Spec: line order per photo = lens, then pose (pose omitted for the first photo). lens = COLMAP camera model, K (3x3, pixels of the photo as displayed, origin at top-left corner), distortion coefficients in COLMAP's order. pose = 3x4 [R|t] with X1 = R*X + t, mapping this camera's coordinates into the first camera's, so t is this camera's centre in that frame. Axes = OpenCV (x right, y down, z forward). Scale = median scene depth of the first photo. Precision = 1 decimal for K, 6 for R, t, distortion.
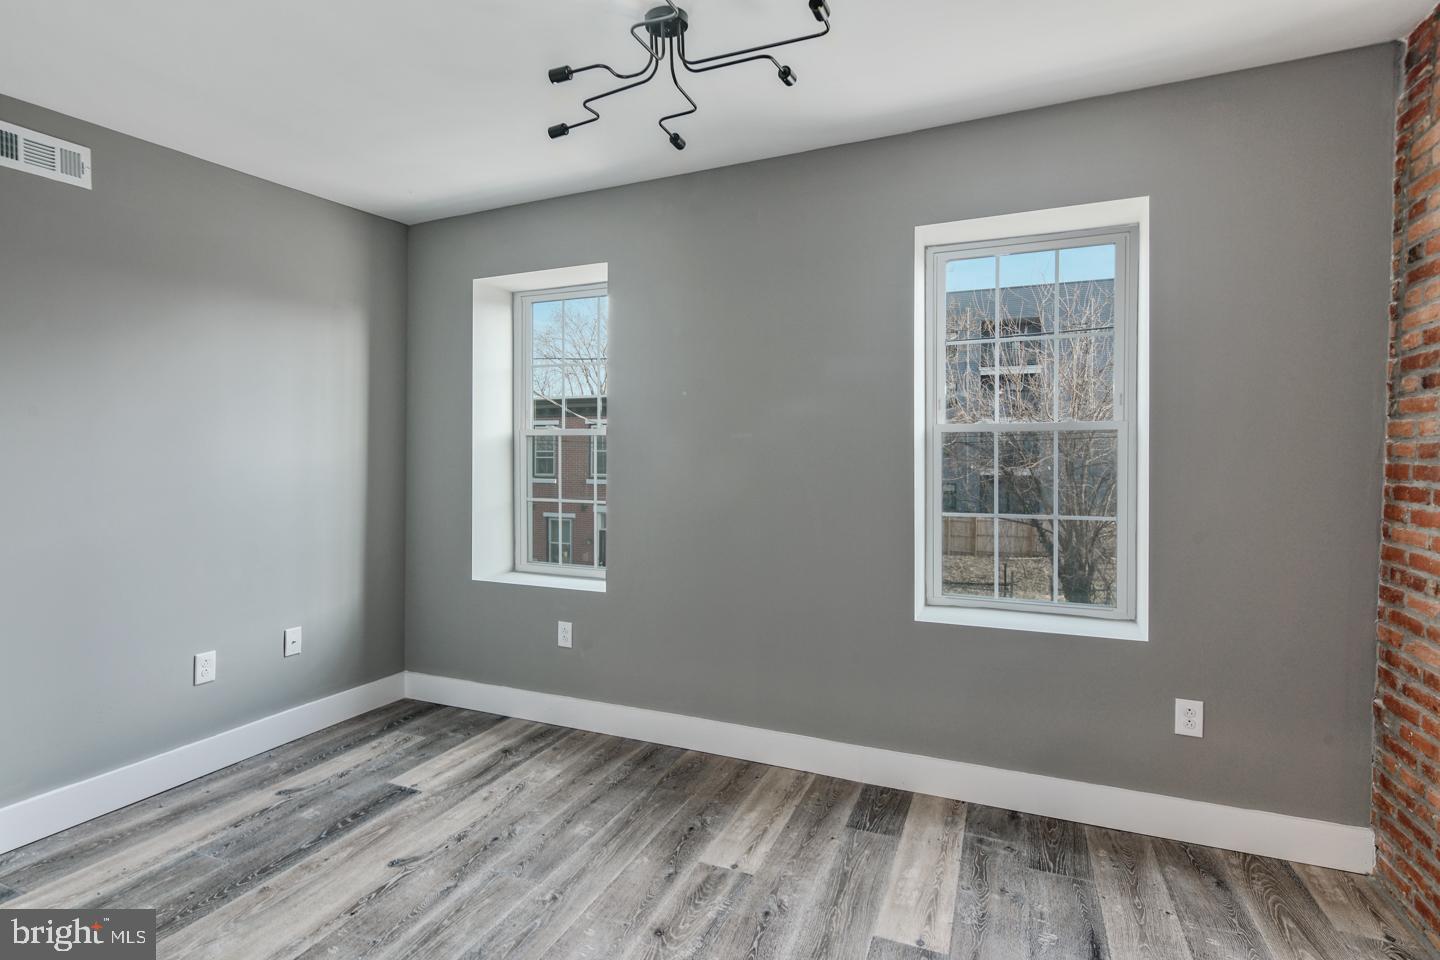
lens RADIAL K [[718.9, 0, 717.7], [0, 718.9, 455.0], [0, 0, 1]] dist [0.001623, -0.000165]
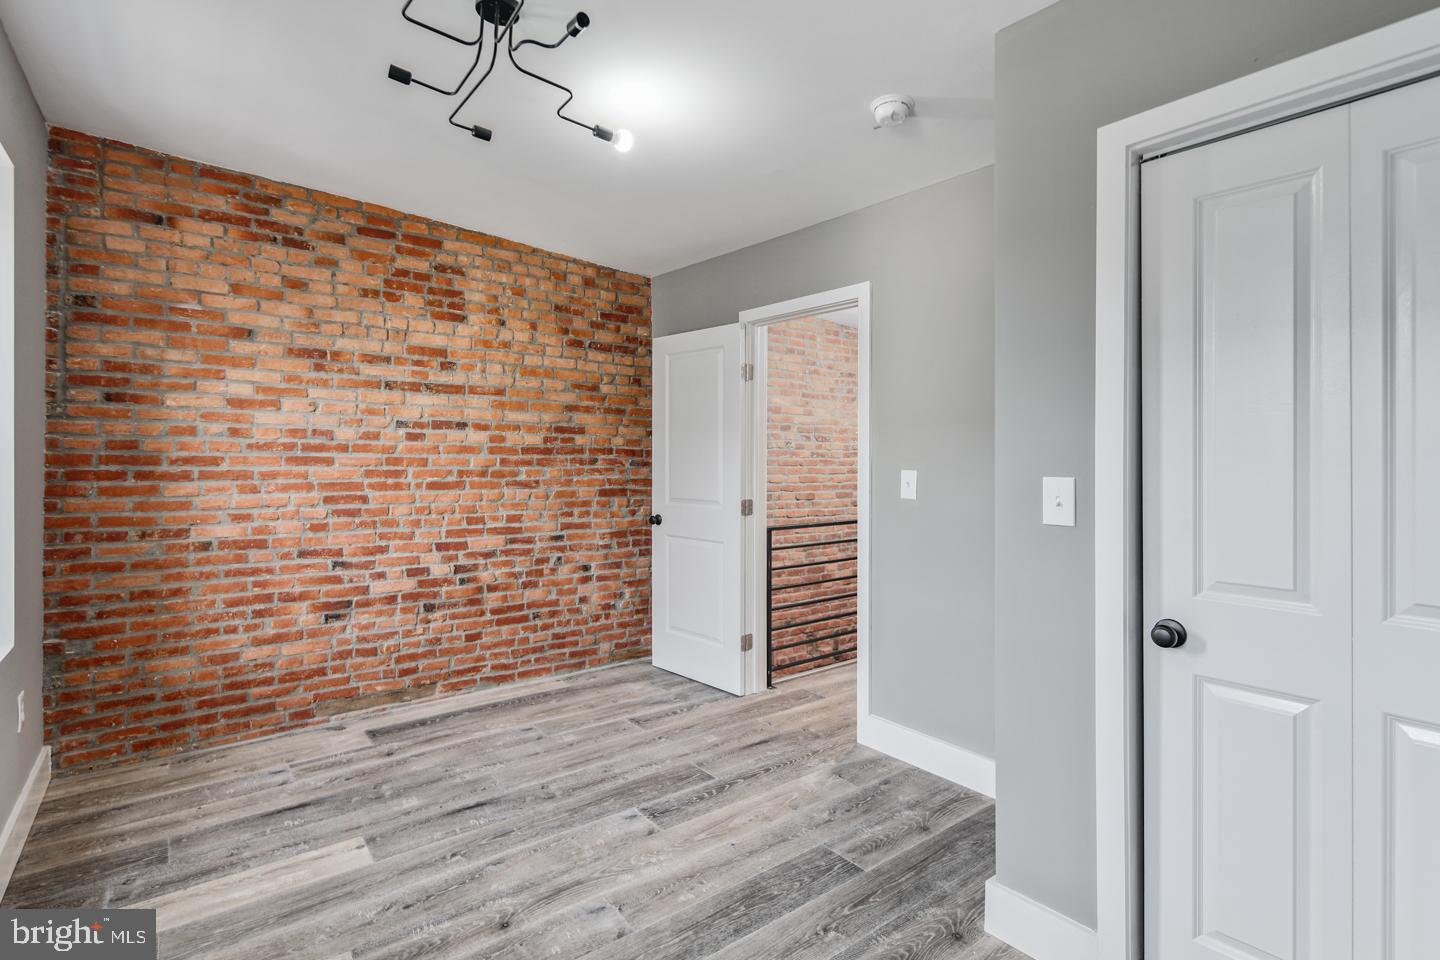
lens RADIAL K [[718.9, 0, 717.7], [0, 718.9, 455.0], [0, 0, 1]] dist [0.001623, -0.000165]
pose [[-0.863446, -0.005719, 0.504410, -0.792684], [-0.004314, 0.999983, 0.003955, 0.004340], [-0.504424, 0.001239, -0.863455, 1.620143]]
